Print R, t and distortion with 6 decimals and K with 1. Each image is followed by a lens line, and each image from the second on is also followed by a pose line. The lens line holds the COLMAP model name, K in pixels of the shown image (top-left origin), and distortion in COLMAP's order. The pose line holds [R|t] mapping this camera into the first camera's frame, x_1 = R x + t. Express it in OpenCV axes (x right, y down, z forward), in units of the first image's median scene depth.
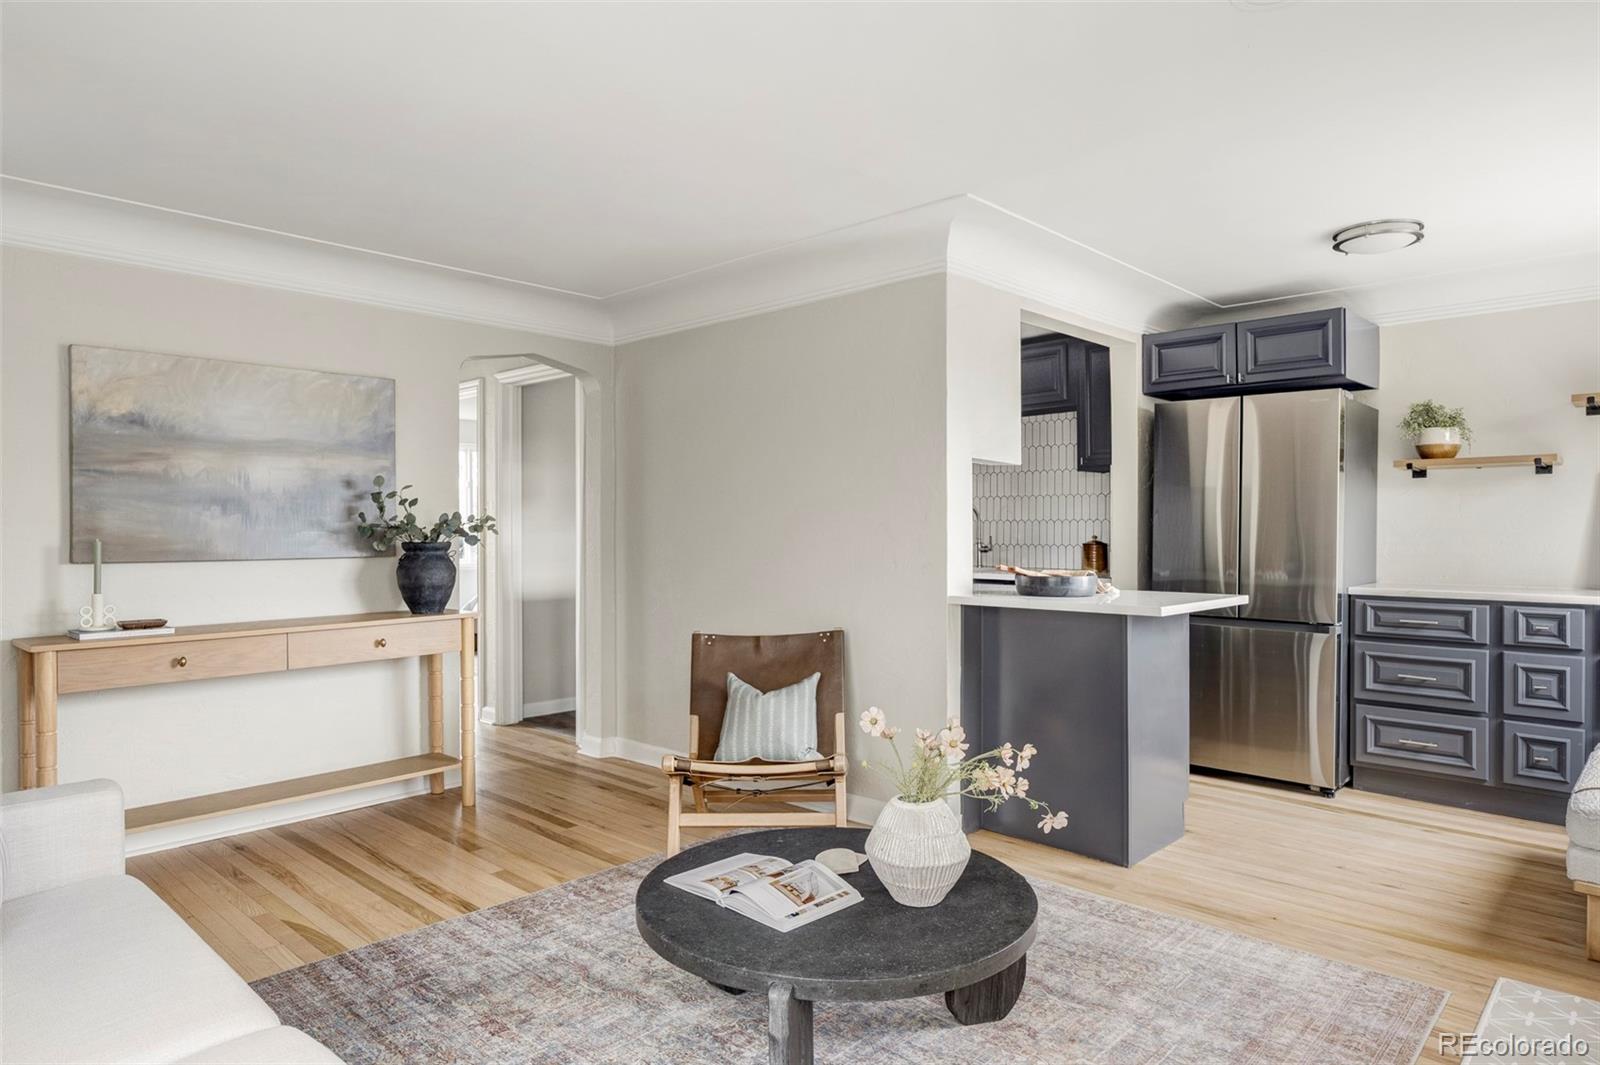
lens RADIAL K [[931.7, 0, 804.4], [0, 931.7, 519.6], [0, 0, 1]] dist [-0.071792, -0.005199]
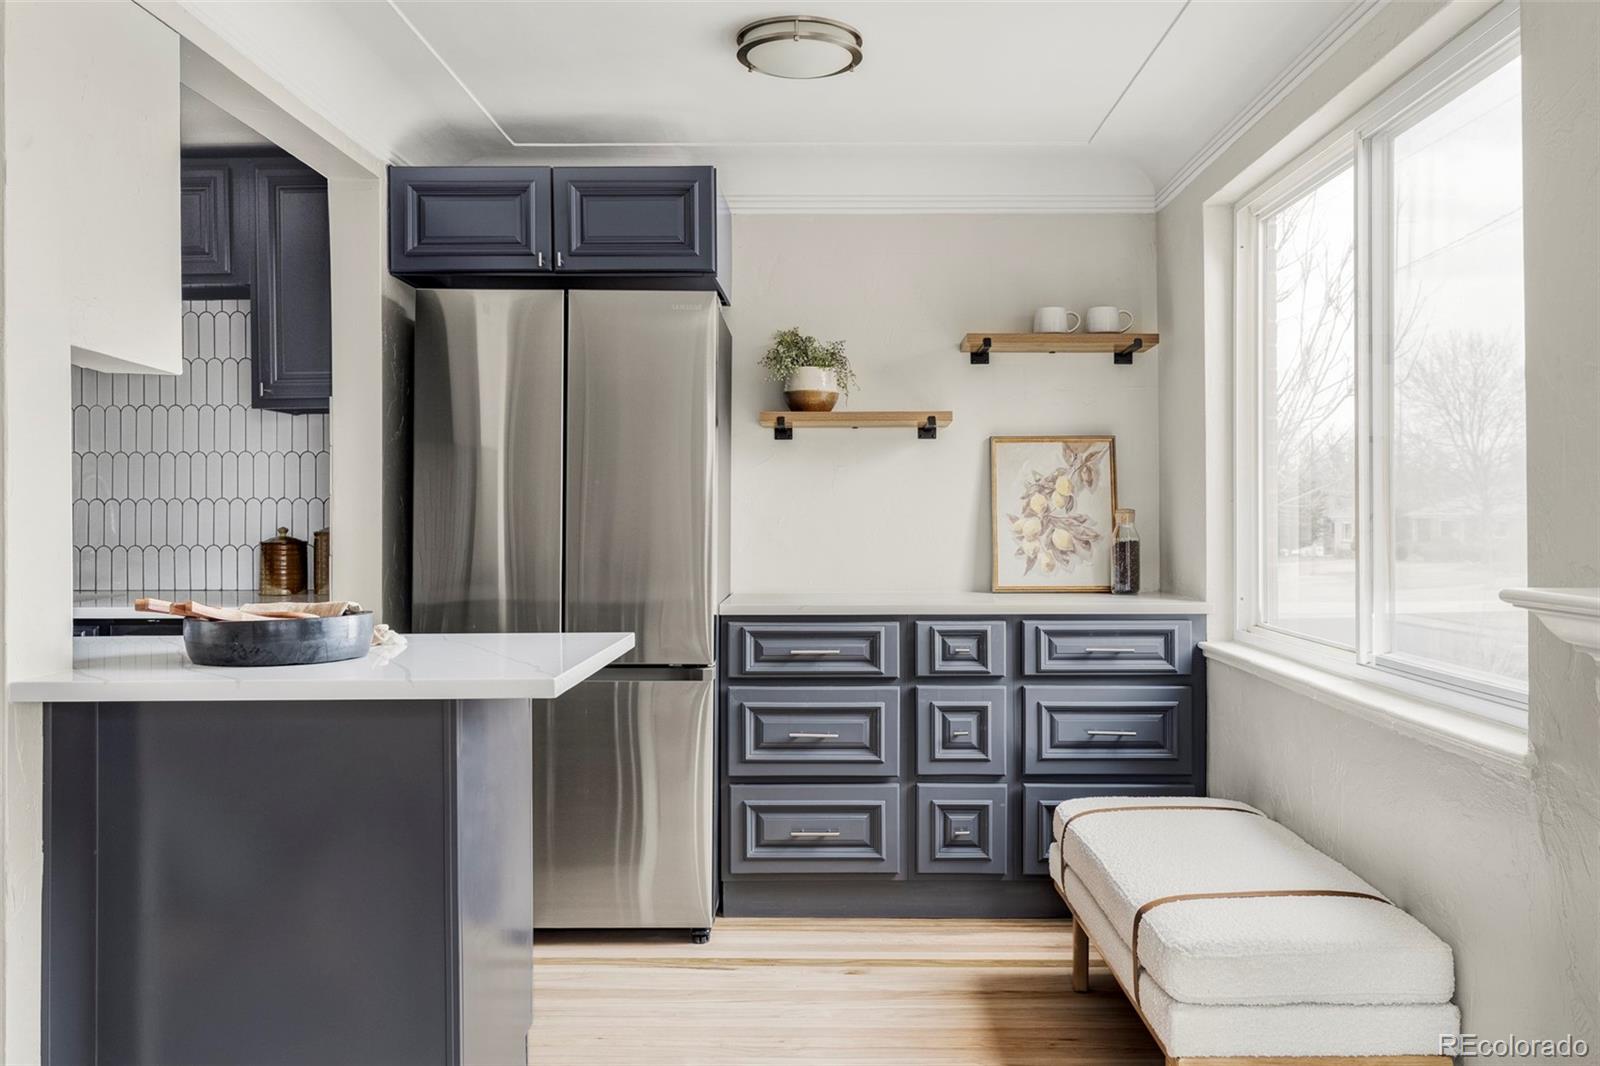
lens RADIAL K [[1339.9, 0, 835.2], [0, 1339.9, 504.0], [0, 0, 1]] dist [0.014882, 0.002799]
pose [[0.730916, -0.000007, 0.682467, 0.013050], [-0.000813, 0.999999, 0.000881, 0.002803], [-0.682467, -0.001199, 0.730915, 0.256983]]
